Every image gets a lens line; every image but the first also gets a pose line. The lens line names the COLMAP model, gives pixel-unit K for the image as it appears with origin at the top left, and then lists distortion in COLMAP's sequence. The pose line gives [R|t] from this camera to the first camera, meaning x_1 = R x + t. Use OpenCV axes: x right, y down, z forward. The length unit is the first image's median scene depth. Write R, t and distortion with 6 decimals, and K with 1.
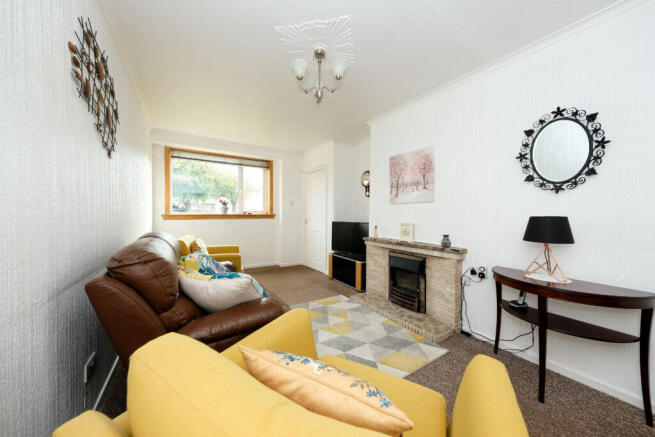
lens RADIAL K [[222.6, 0, 327.5], [0, 222.6, 218.5], [0, 0, 1]] dist [-0.000012, 0.000007]
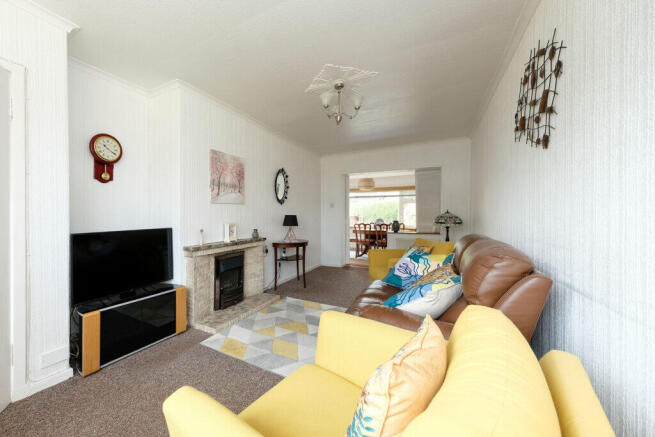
lens RADIAL K [[261.1, 0, 273.7], [0, 261.1, 215.6], [0, 0, 1]] dist [-0.000129, 0.000045]
pose [[-0.415674, -0.015769, 0.909377, -0.853407], [0.011253, 0.999684, 0.022478, -0.040177], [-0.909444, 0.019577, -0.415366, 1.363764]]
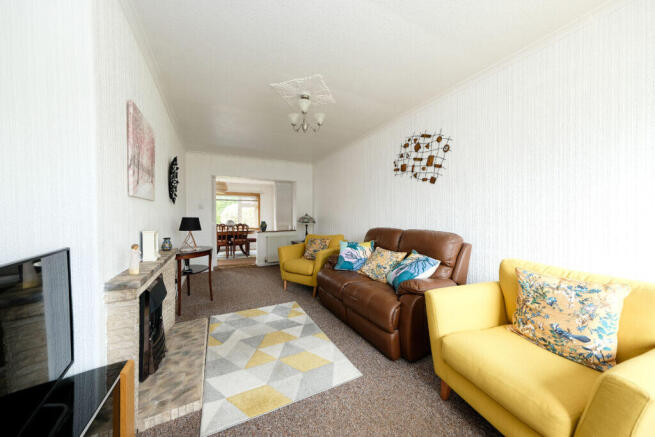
lens RADIAL K [[222.6, 0, 327.5], [0, 222.6, 218.5], [0, 0, 1]] dist [-0.000012, 0.000007]
pose [[-0.994009, -0.009508, 0.108887, -0.226505], [-0.006432, 0.999571, 0.028569, -0.035873], [-0.109112, 0.027698, -0.993644, 1.636265]]
